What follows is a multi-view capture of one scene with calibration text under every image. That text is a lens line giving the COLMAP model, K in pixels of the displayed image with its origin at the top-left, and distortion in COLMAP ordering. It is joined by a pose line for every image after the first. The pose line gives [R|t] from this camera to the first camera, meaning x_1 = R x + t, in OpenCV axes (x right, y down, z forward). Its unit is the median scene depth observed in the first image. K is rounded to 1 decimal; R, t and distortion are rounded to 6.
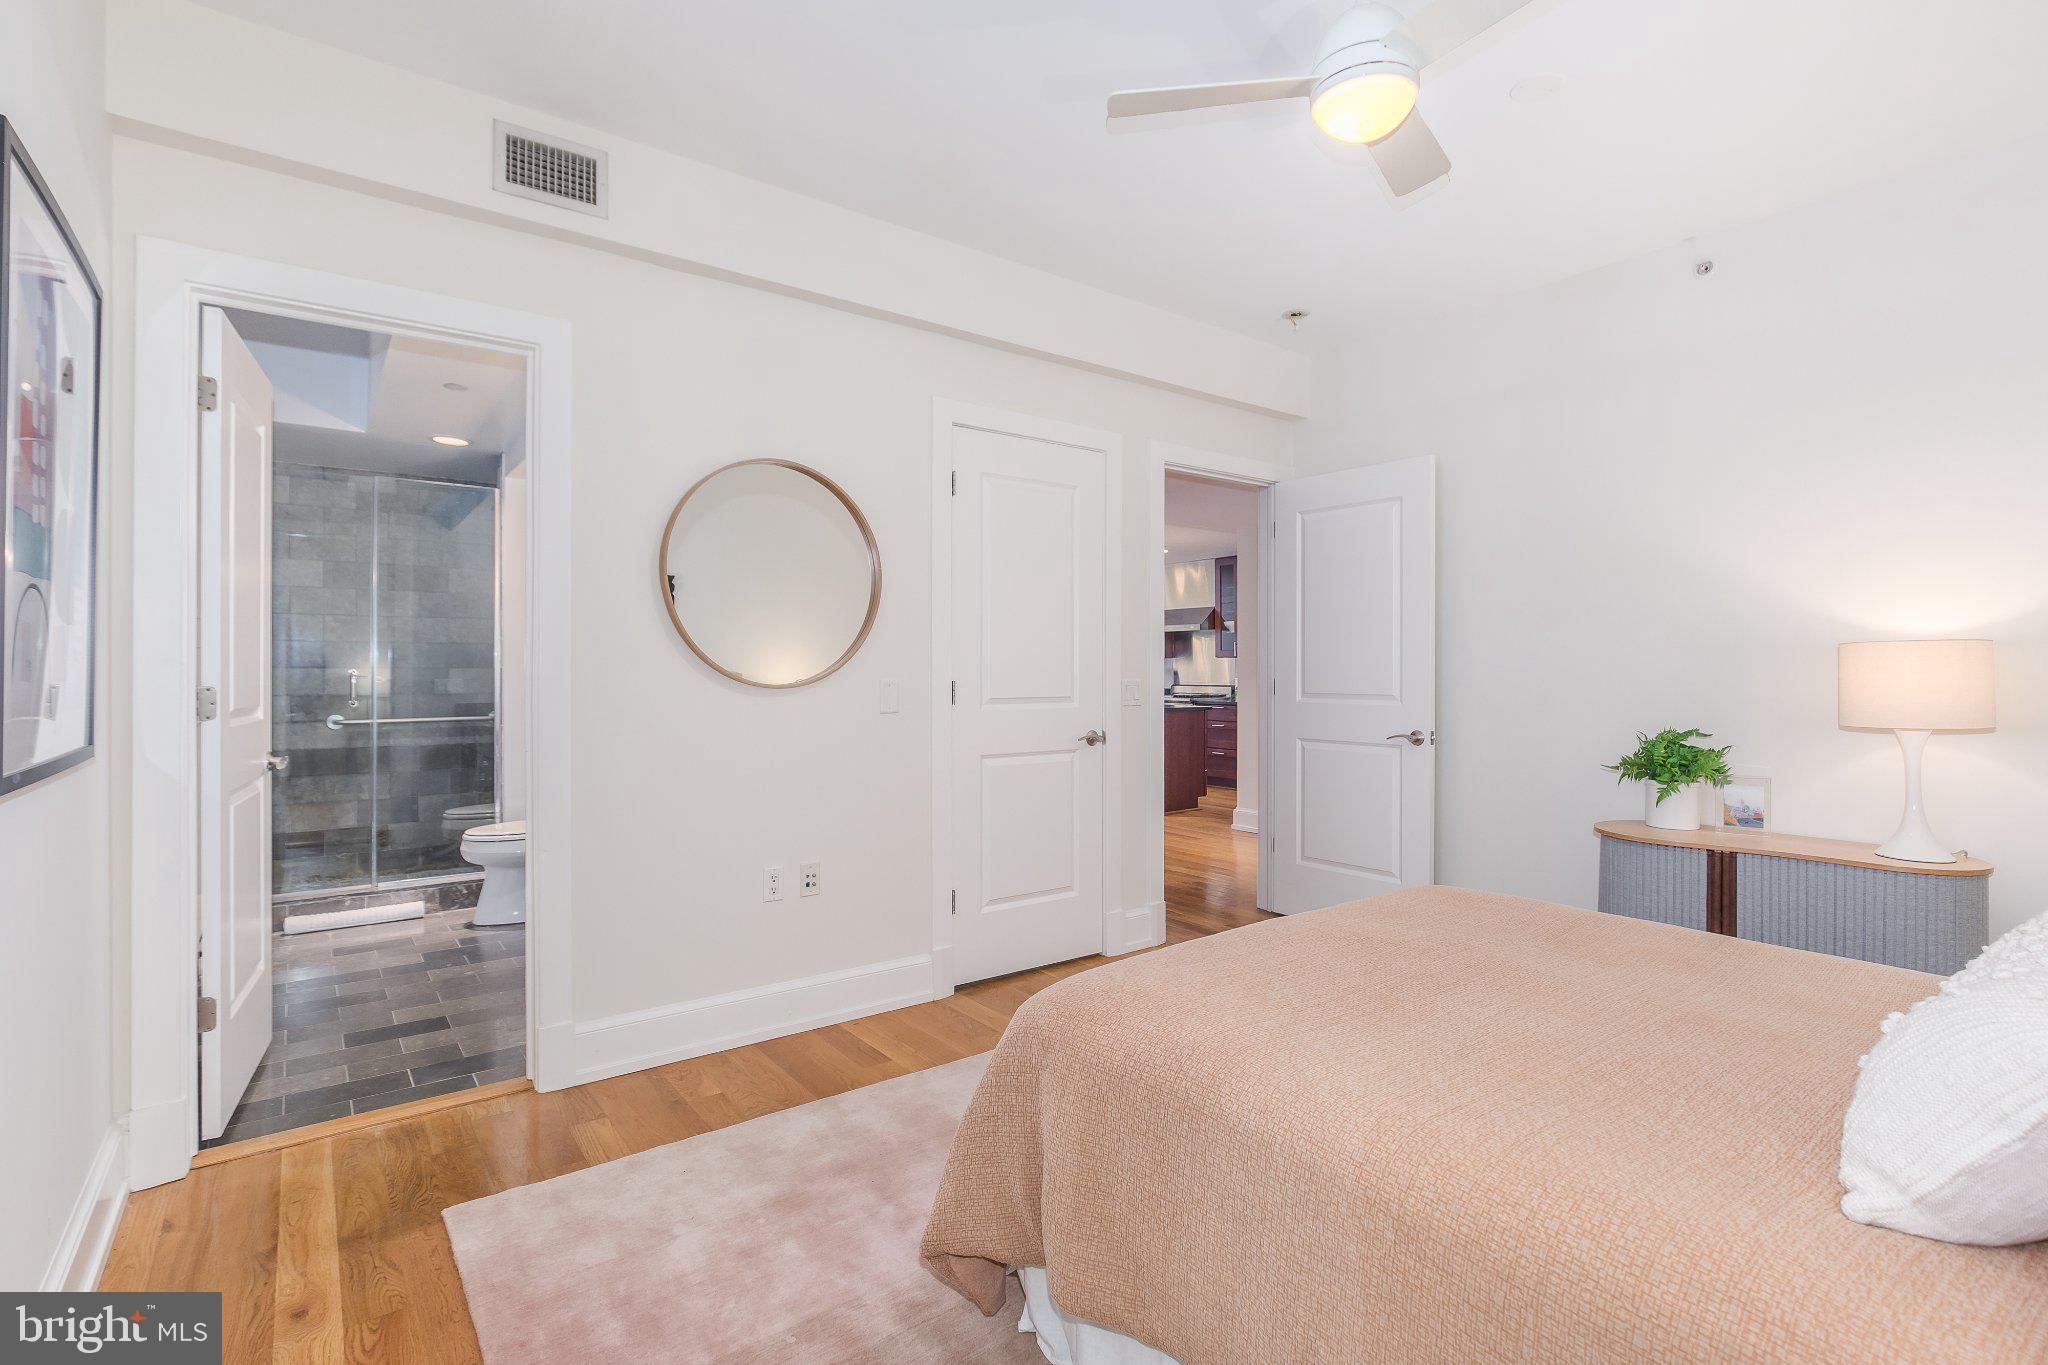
lens RADIAL K [[947.6, 0, 1016.8], [0, 947.6, 660.1], [0, 0, 1]] dist [-0.004664, -0.000218]
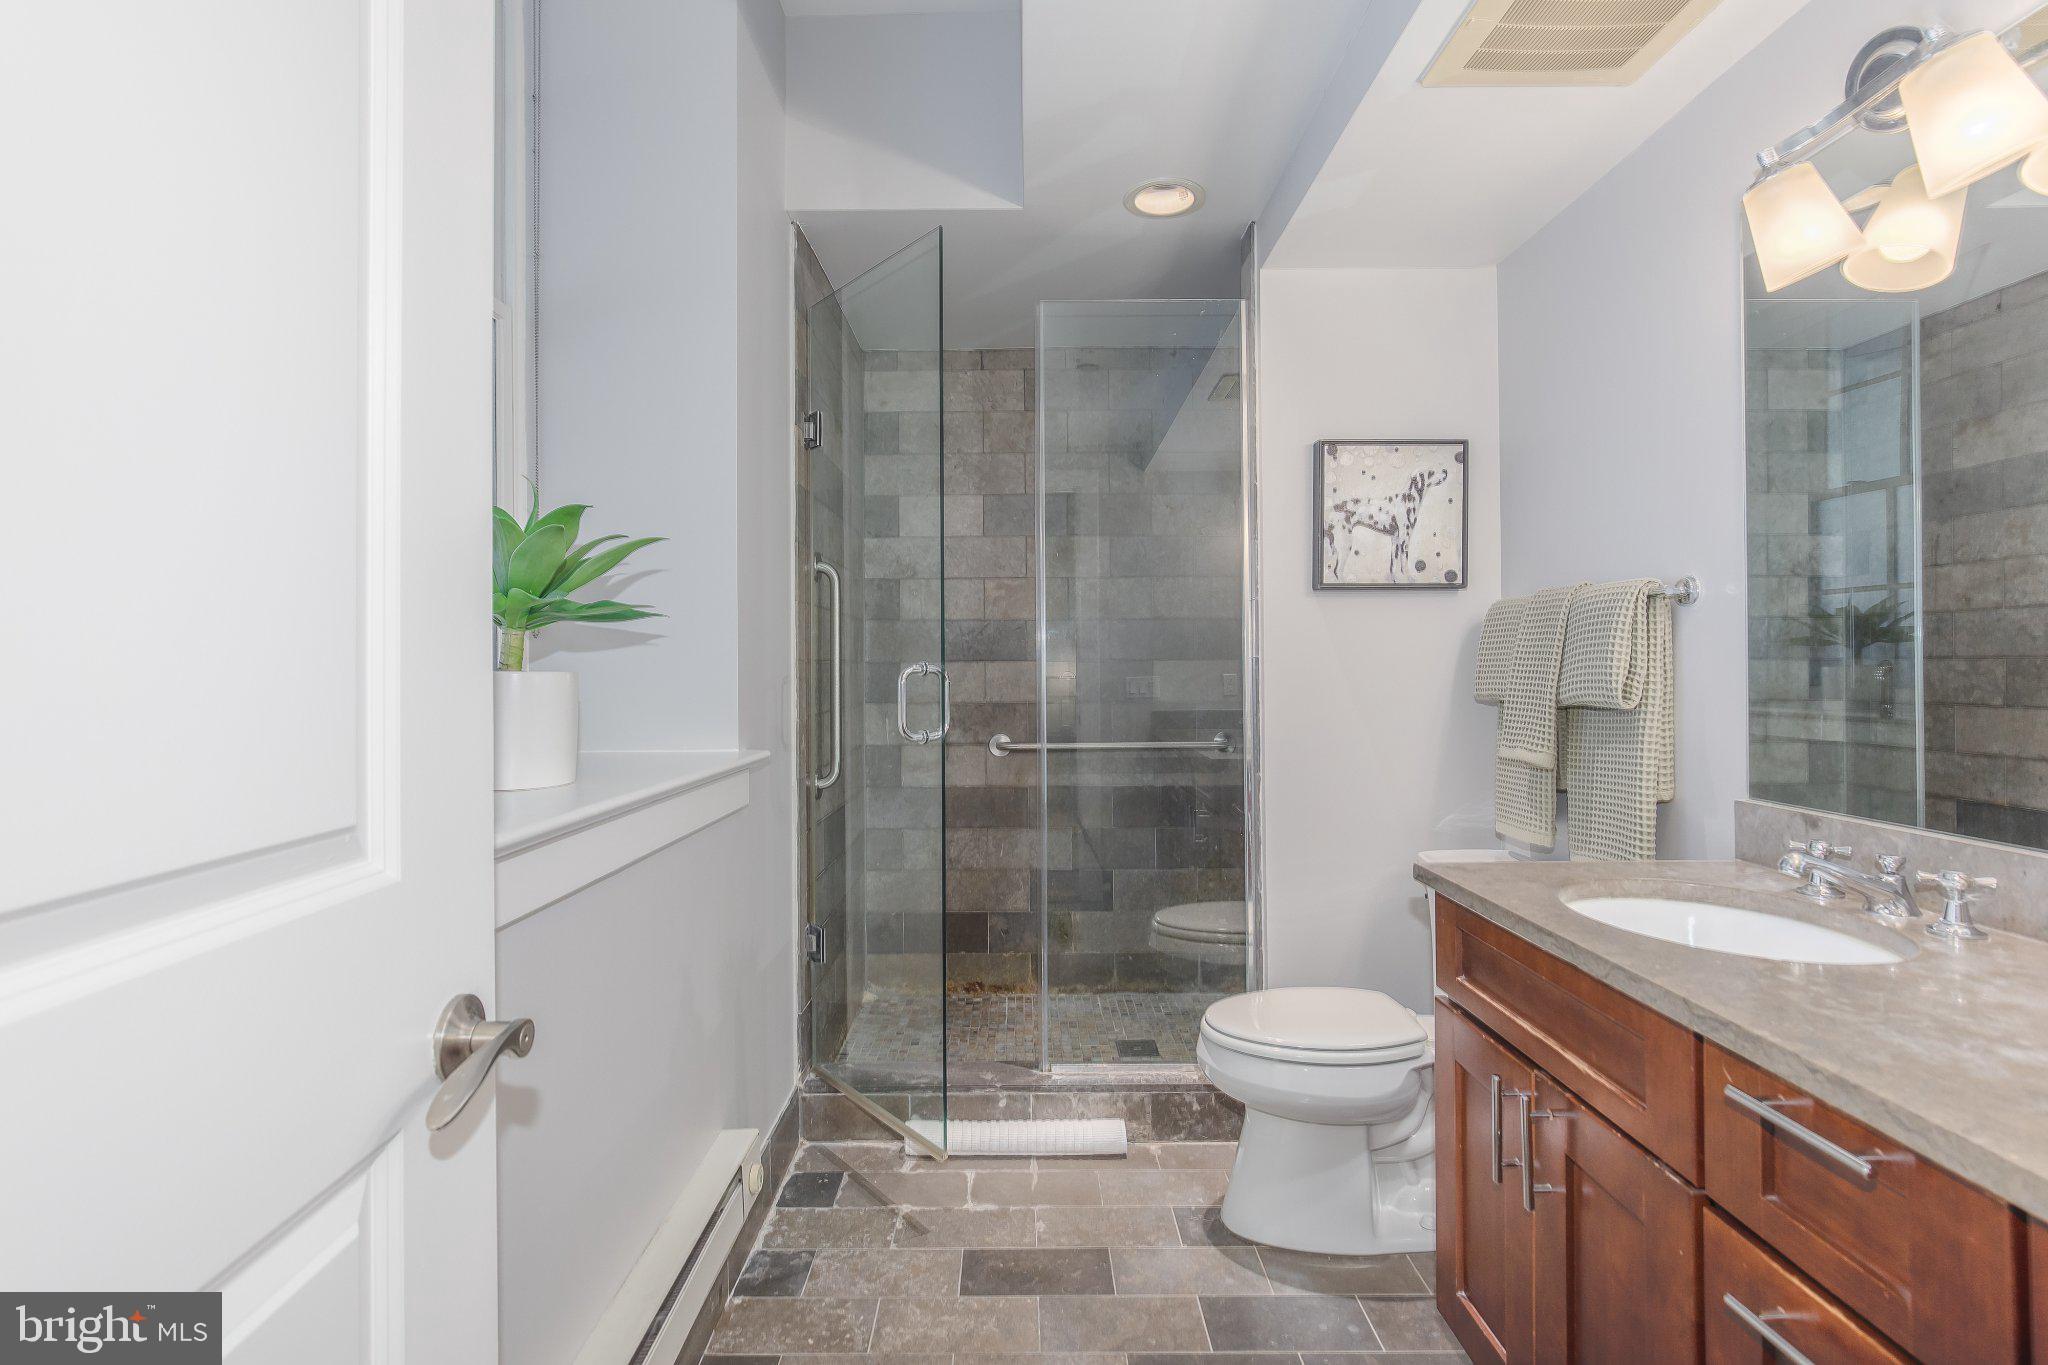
lens RADIAL K [[947.6, 0, 1016.8], [0, 947.6, 660.1], [0, 0, 1]] dist [-0.004664, -0.000218]
pose [[0.795205, -0.008754, -0.606277, -0.311170], [0.006896, 0.999962, -0.005394, 0.010784], [0.606301, 0.000109, 0.795235, 0.479980]]
